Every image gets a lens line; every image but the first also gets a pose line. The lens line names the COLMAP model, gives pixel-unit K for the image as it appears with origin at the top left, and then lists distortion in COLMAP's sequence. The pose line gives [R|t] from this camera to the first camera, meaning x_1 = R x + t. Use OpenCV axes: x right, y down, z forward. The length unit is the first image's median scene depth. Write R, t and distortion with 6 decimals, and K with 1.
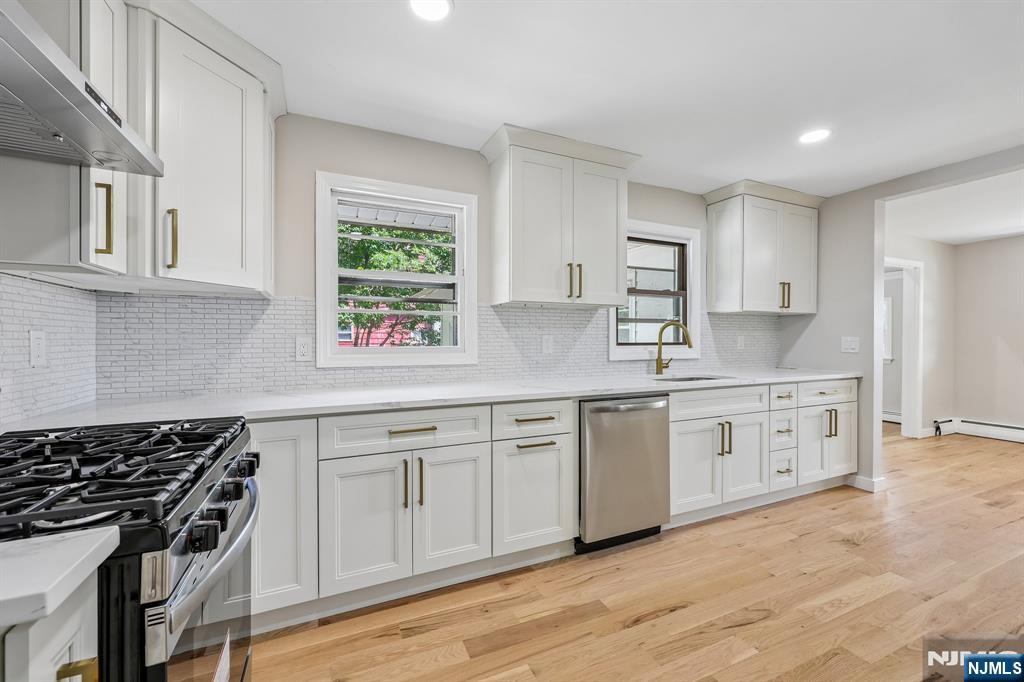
lens RADIAL K [[414.4, 0, 513.1], [0, 414.4, 335.1], [0, 0, 1]] dist [0.001761, 0.000409]
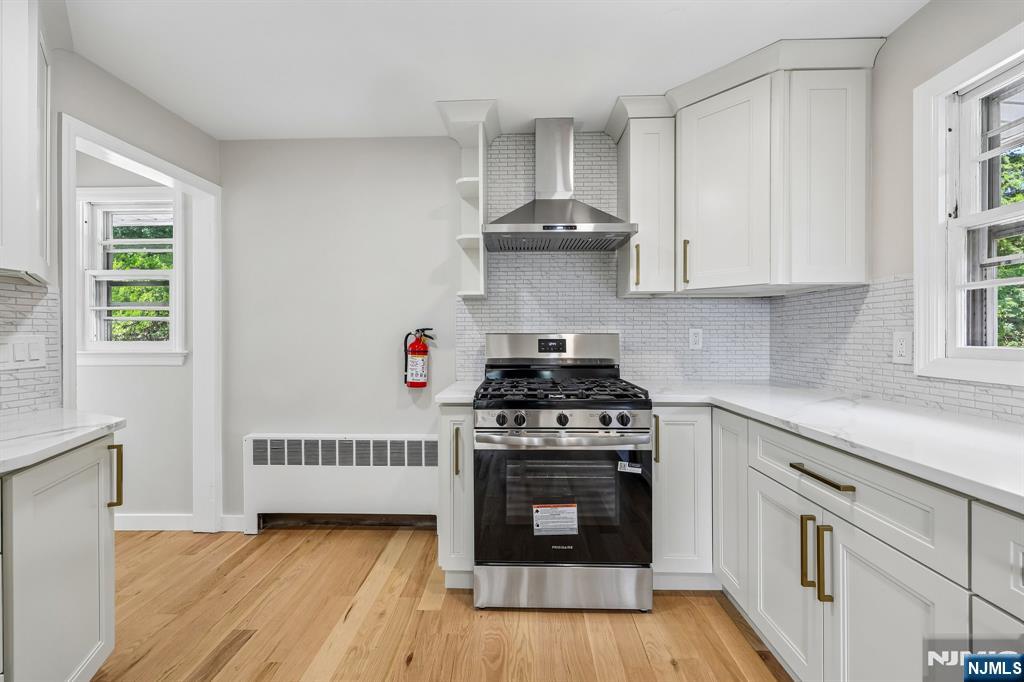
lens RADIAL K [[417.1, 0, 512.0], [0, 417.1, 333.2], [0, 0, 1]] dist [0.000848, 0.000198]
pose [[-0.439396, -0.001482, -0.898292, 0.485546], [0.008612, 0.999946, -0.005862, 0.008540], [0.898252, -0.010312, -0.439359, 0.772041]]
